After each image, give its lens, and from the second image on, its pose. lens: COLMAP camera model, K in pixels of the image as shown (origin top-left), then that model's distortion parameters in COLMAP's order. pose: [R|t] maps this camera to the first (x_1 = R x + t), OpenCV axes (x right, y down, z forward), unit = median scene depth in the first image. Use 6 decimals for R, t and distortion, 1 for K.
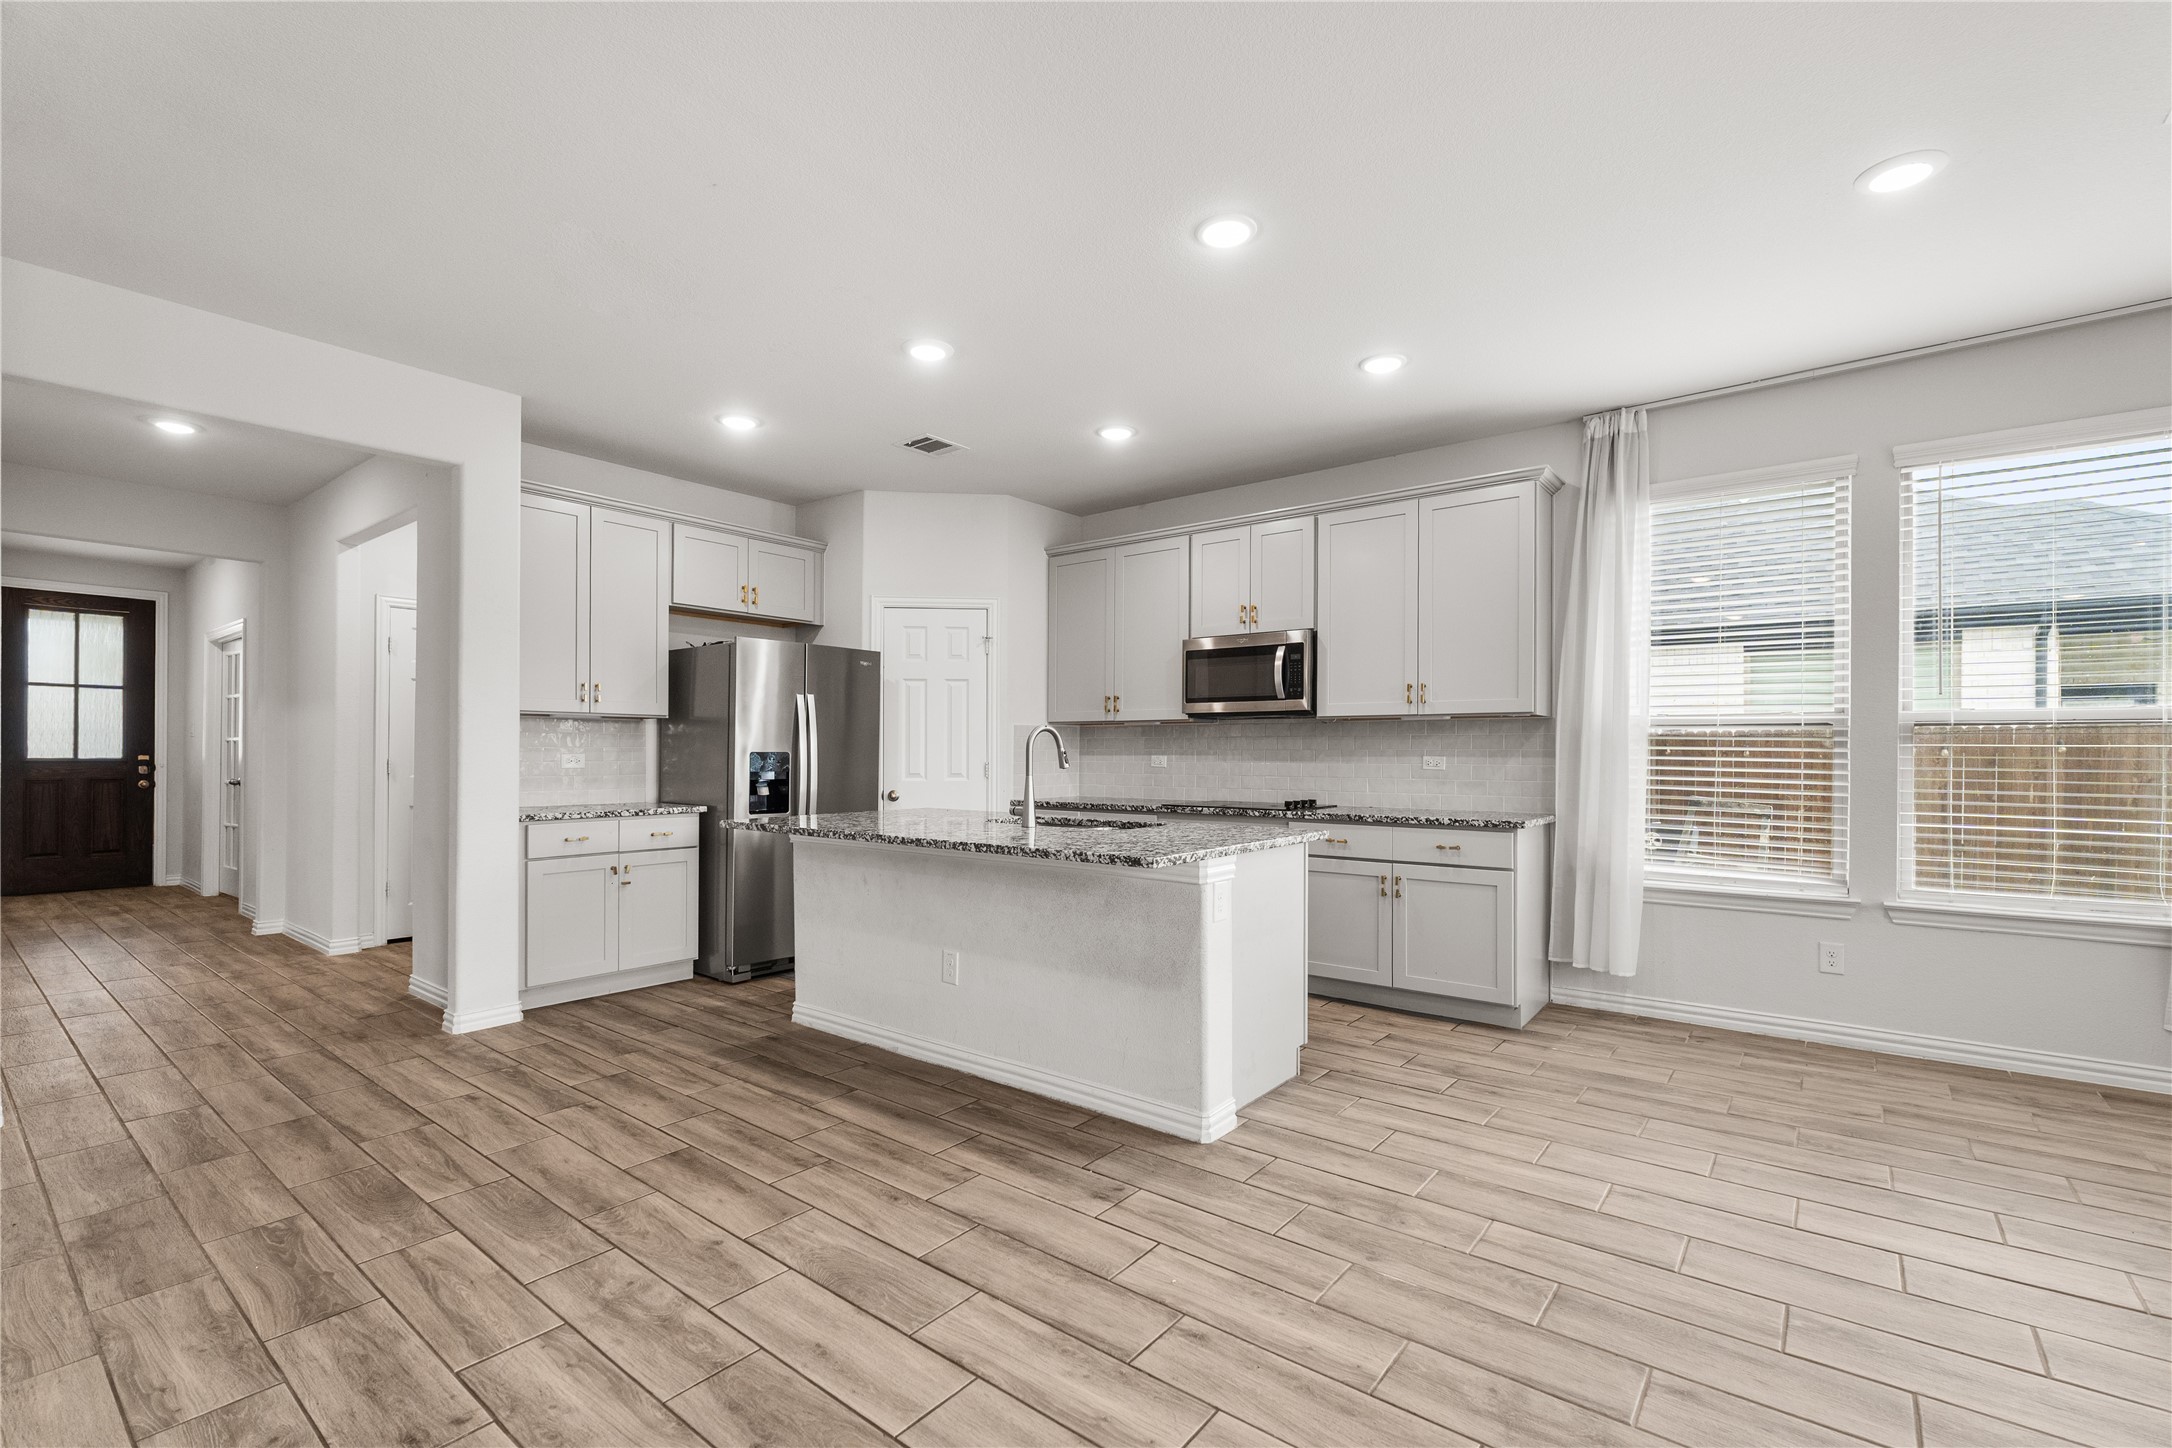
lens RADIAL K [[962.9, 0, 1117.2], [0, 962.9, 727.2], [0, 0, 1]] dist [-0.001553, -0.000119]
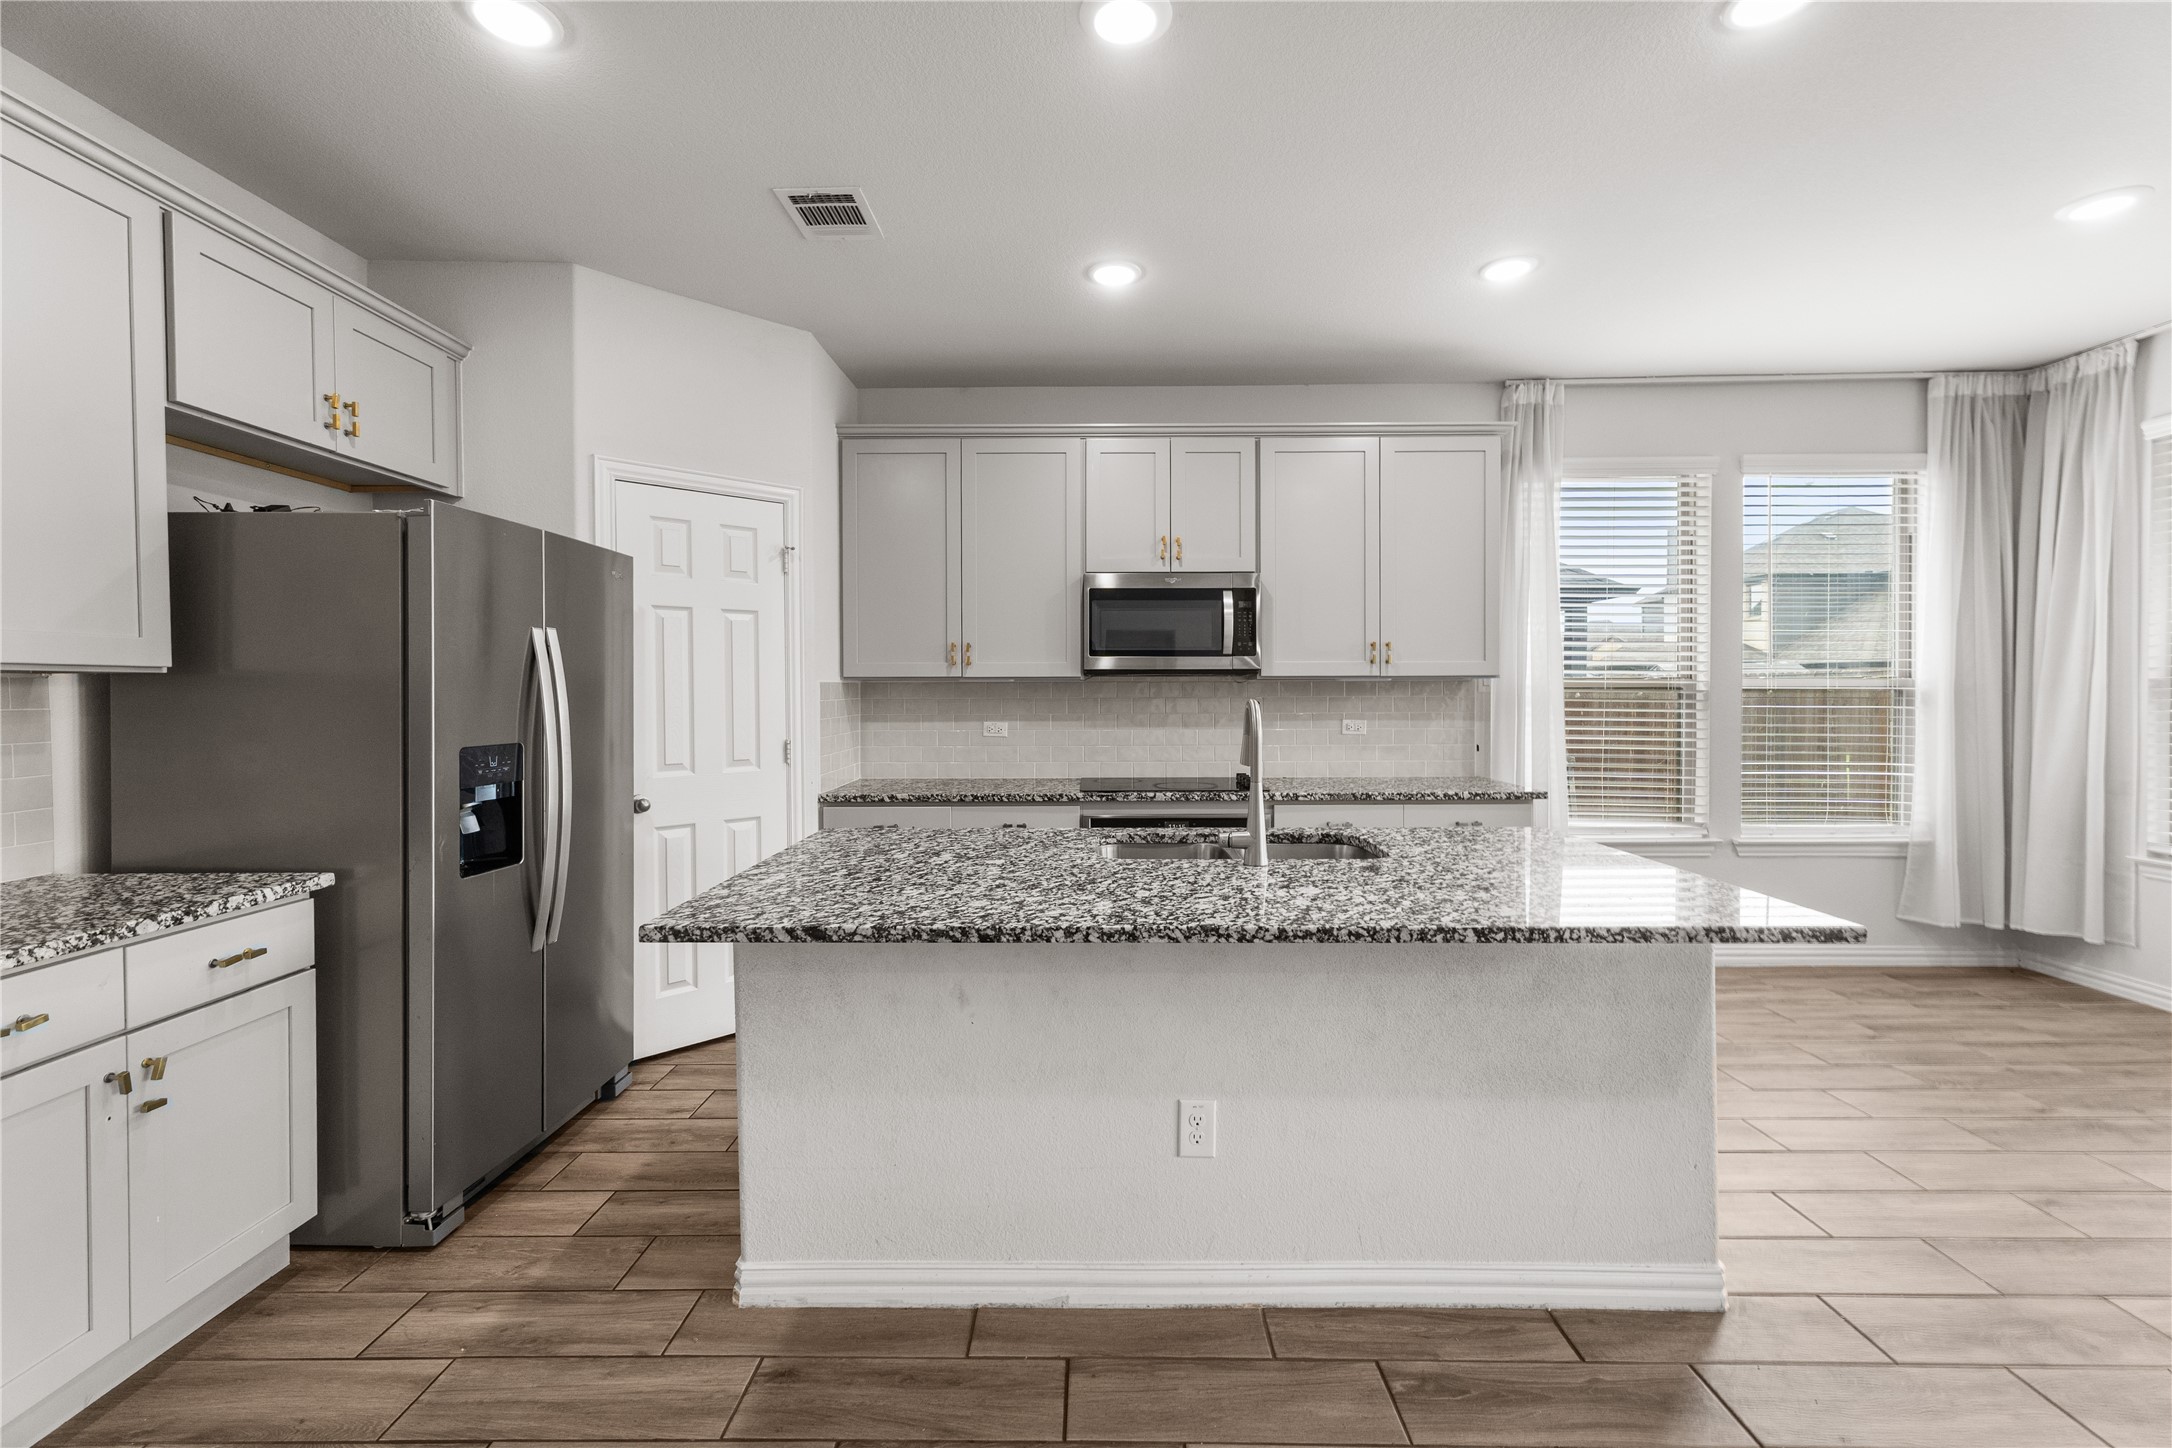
lens RADIAL K [[909.9, 0, 1051.5], [0, 909.9, 689.4], [0, 0, 1]] dist [0.008051, 0.000153]
pose [[0.796821, -0.006906, 0.604176, -0.444940], [-0.010401, 0.999630, 0.025143, -0.018567], [-0.604126, -0.026318, 0.796454, 0.493297]]
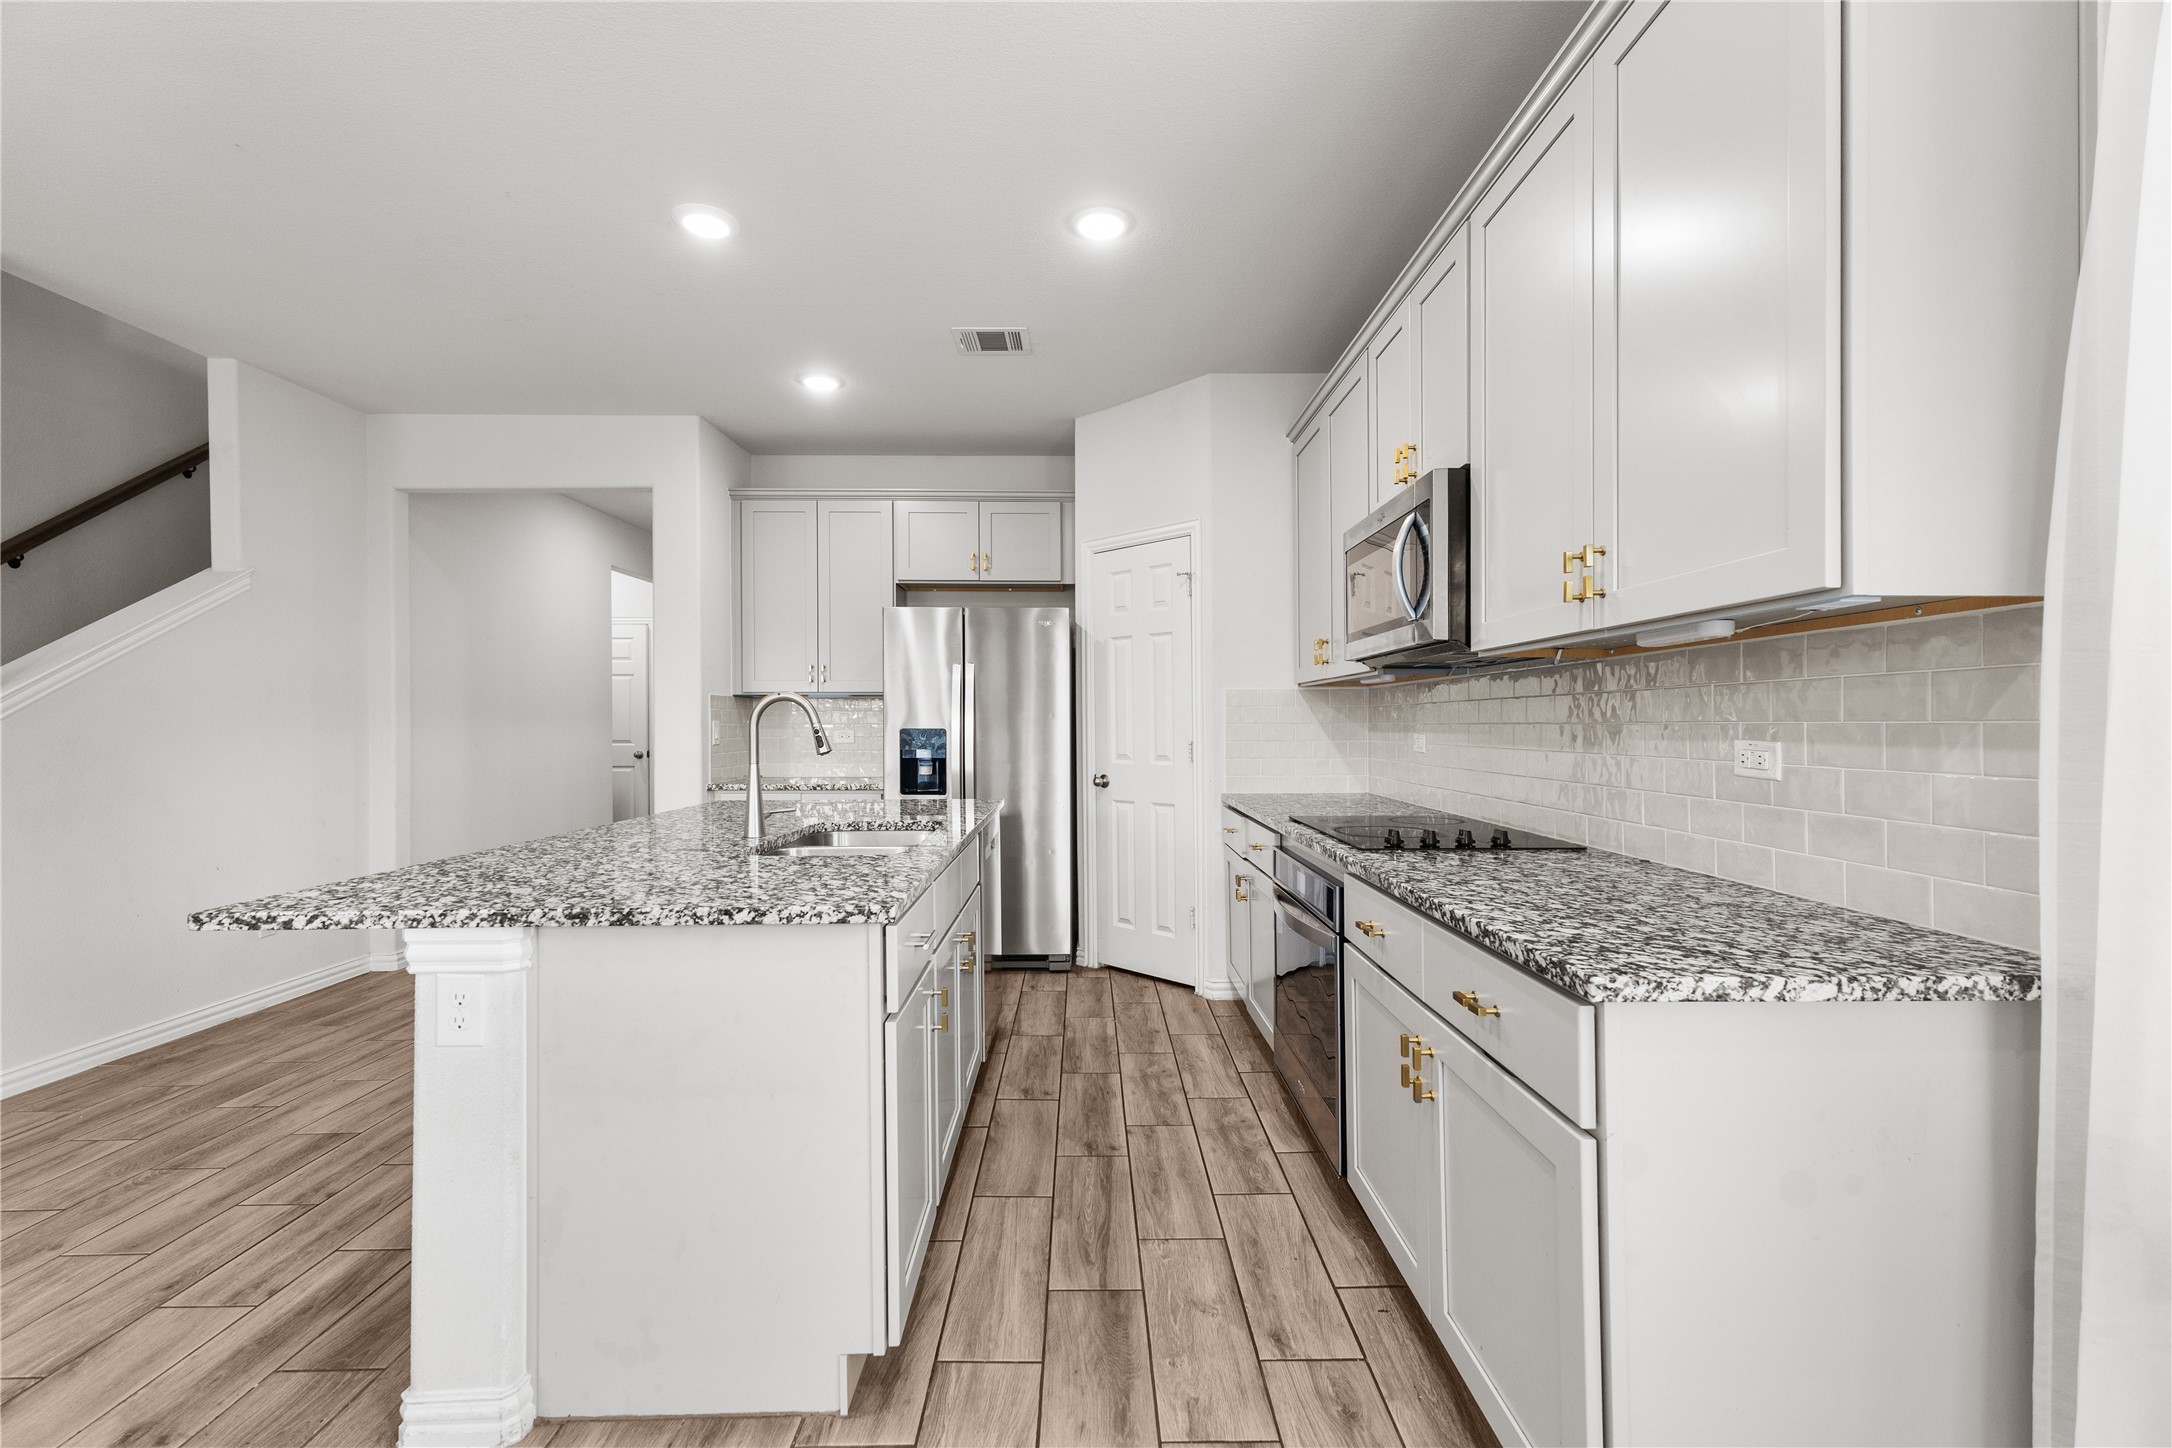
lens RADIAL K [[926.9, 0, 1086.0], [0, 926.9, 724.0], [0, 0, 1]] dist [0.000913, 0.000091]
pose [[0.612503, -0.005592, -0.790448, 0.462800], [0.026000, 0.999576, 0.013075, 0.013476], [0.790040, -0.028561, 0.612389, 0.612722]]
